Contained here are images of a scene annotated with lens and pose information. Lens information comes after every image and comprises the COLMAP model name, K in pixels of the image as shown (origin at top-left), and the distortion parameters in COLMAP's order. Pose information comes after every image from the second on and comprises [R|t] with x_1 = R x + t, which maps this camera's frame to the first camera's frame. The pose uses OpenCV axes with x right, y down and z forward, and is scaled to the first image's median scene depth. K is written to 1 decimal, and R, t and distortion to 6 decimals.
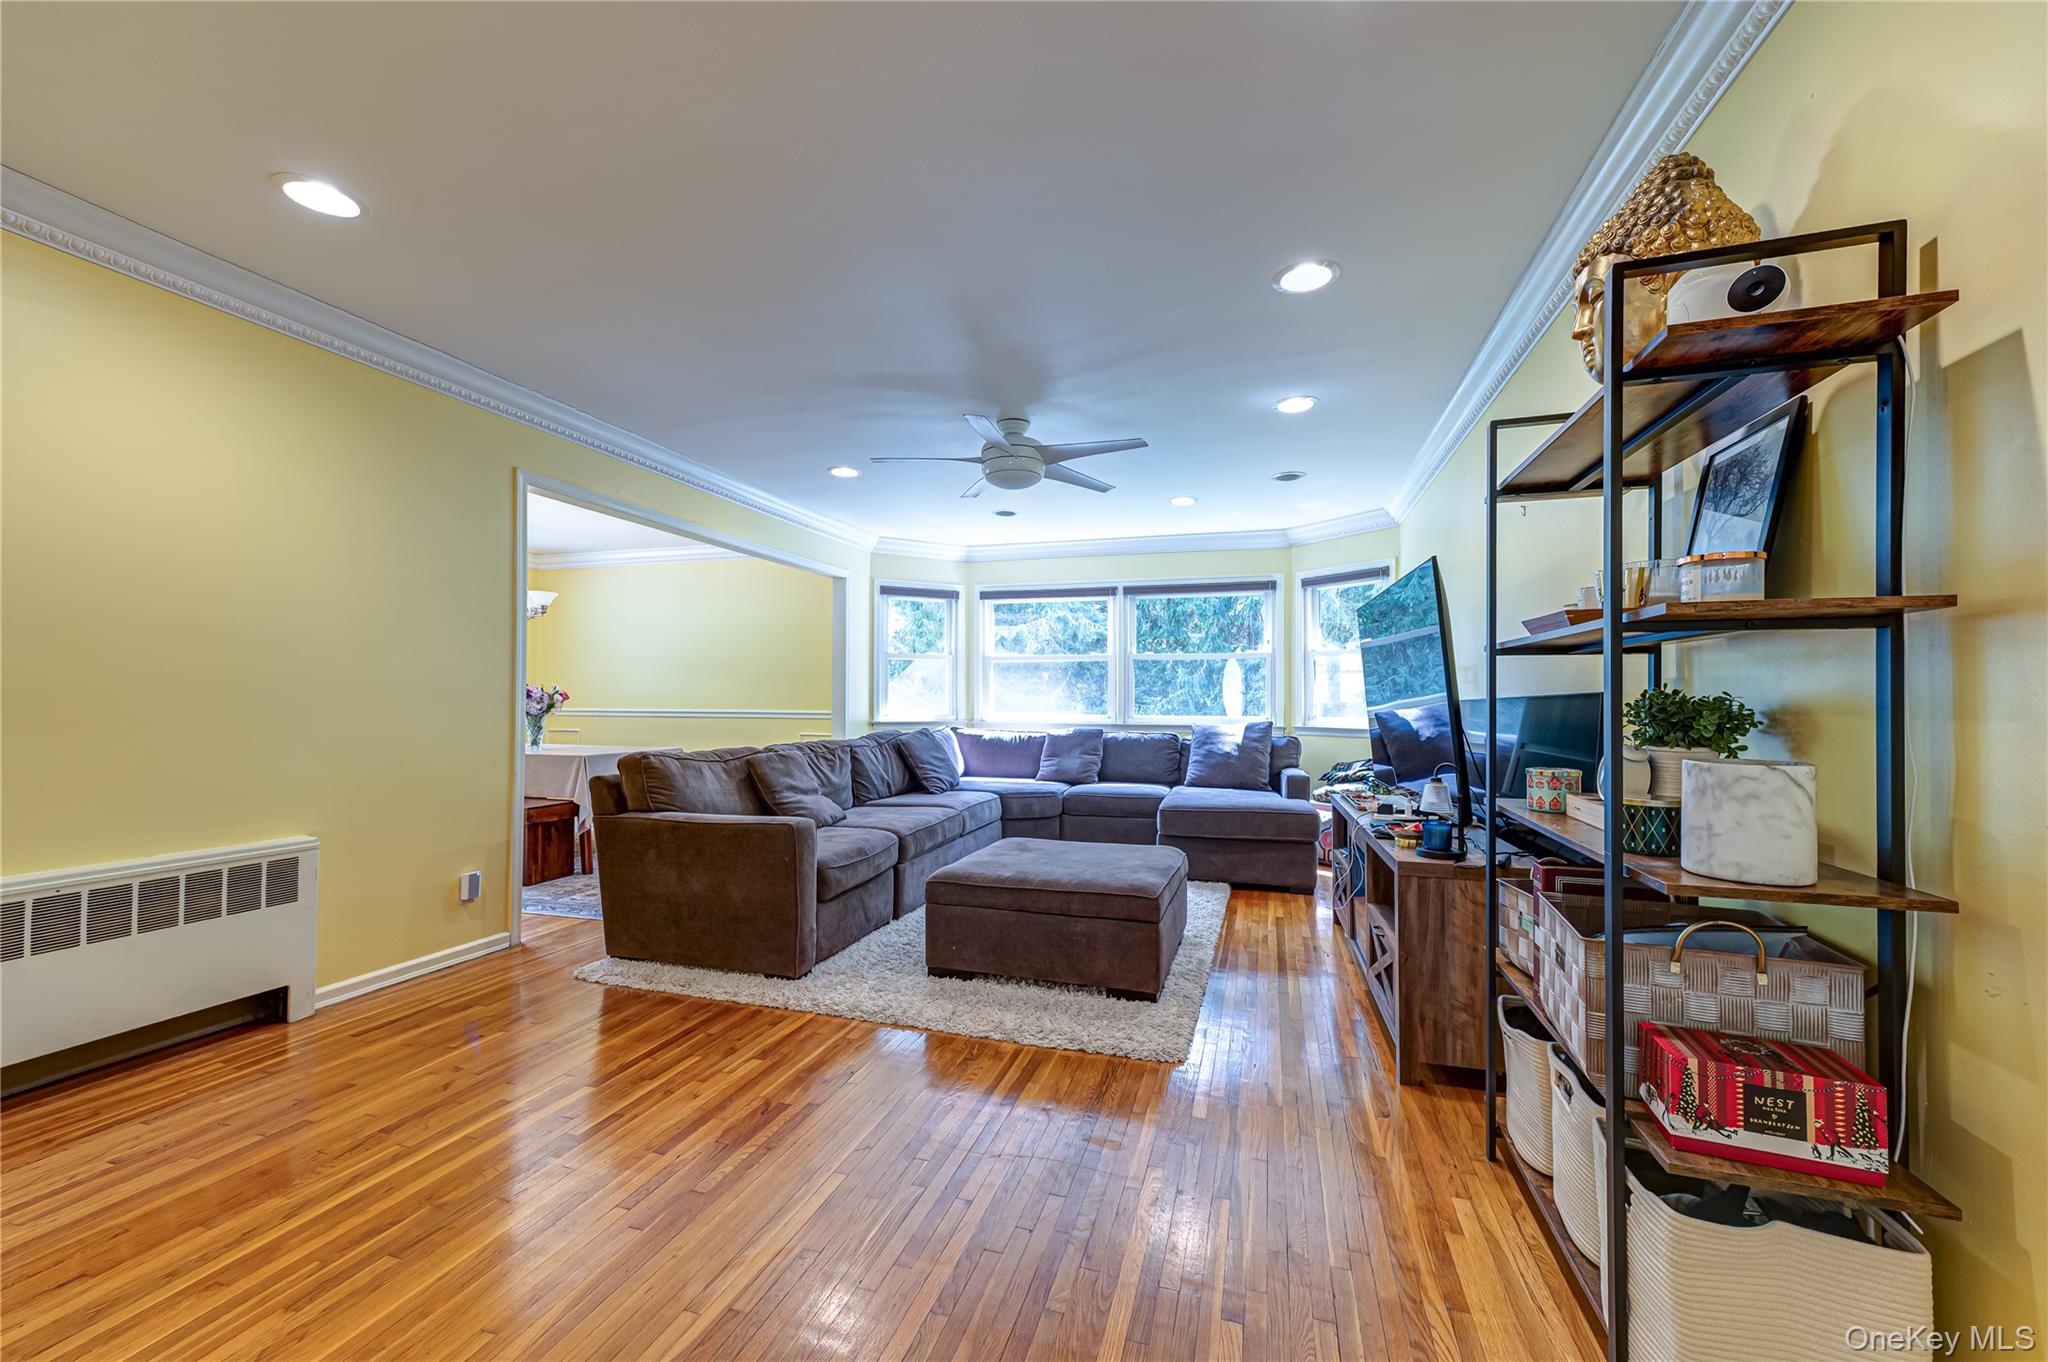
lens RADIAL K [[798.8, 0, 1020.8], [0, 798.8, 692.0], [0, 0, 1]] dist [0.018212, 0.000104]
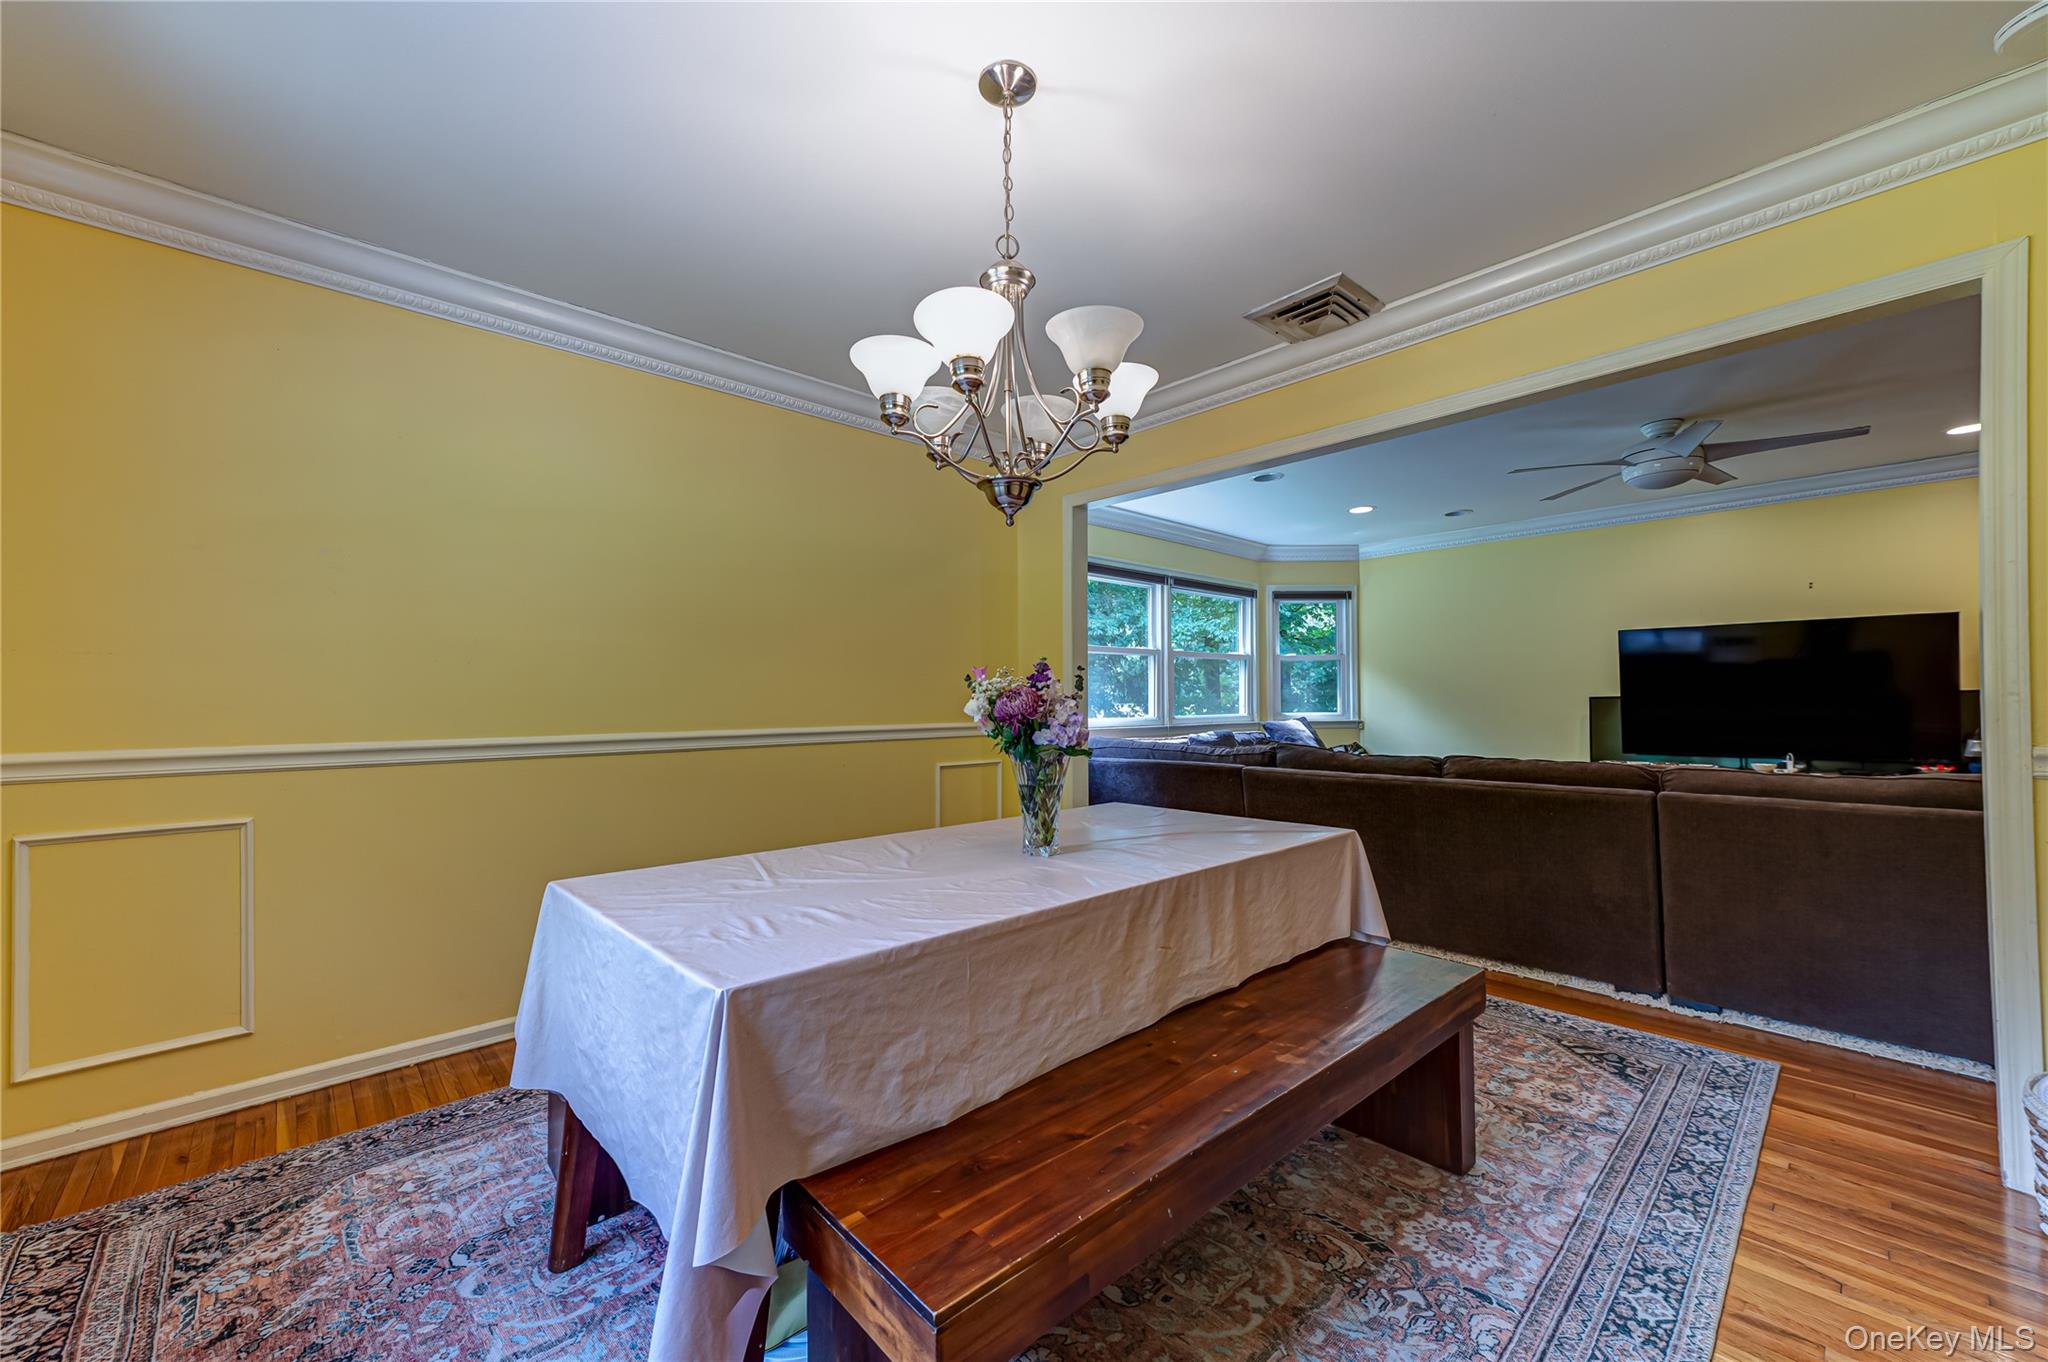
lens RADIAL K [[798.8, 0, 1020.8], [0, 798.8, 692.0], [0, 0, 1]] dist [0.018212, 0.000104]
pose [[0.492915, -0.001584, 0.870076, -0.865535], [0.000748, 0.999999, 0.001397, 0.000465], [-0.870077, -0.000038, 0.492916, 0.796321]]
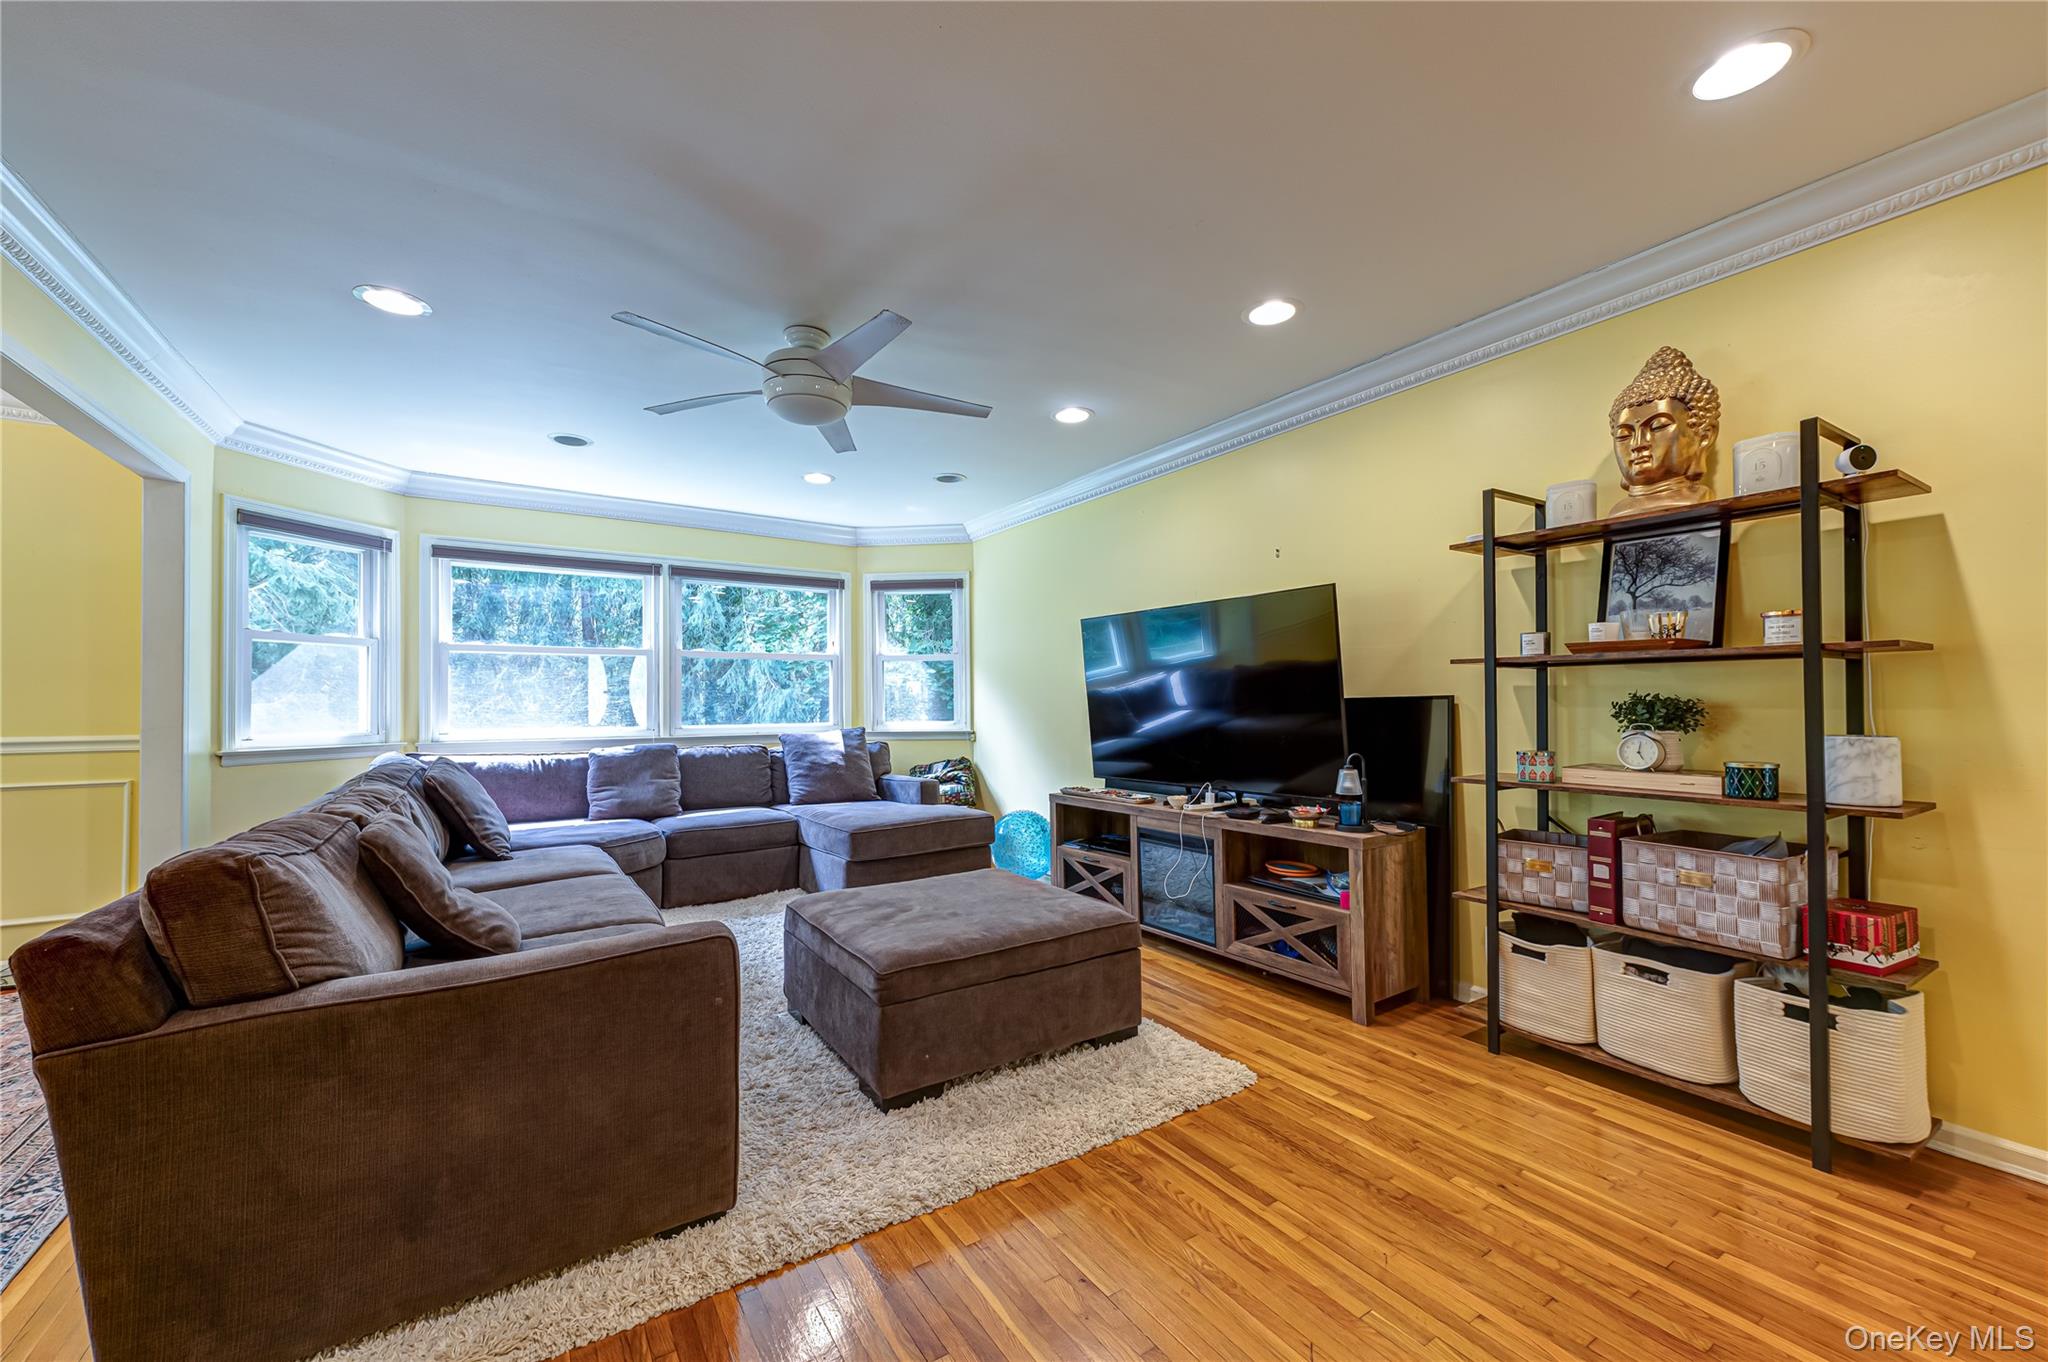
lens RADIAL K [[798.8, 0, 1020.8], [0, 798.8, 692.0], [0, 0, 1]] dist [0.018212, 0.000104]
pose [[0.639657, 0.002136, 0.768658, -0.299874], [0.002966, 0.999982, -0.005247, 0.000227], [-0.768655, 0.005636, 0.639639, 0.248756]]
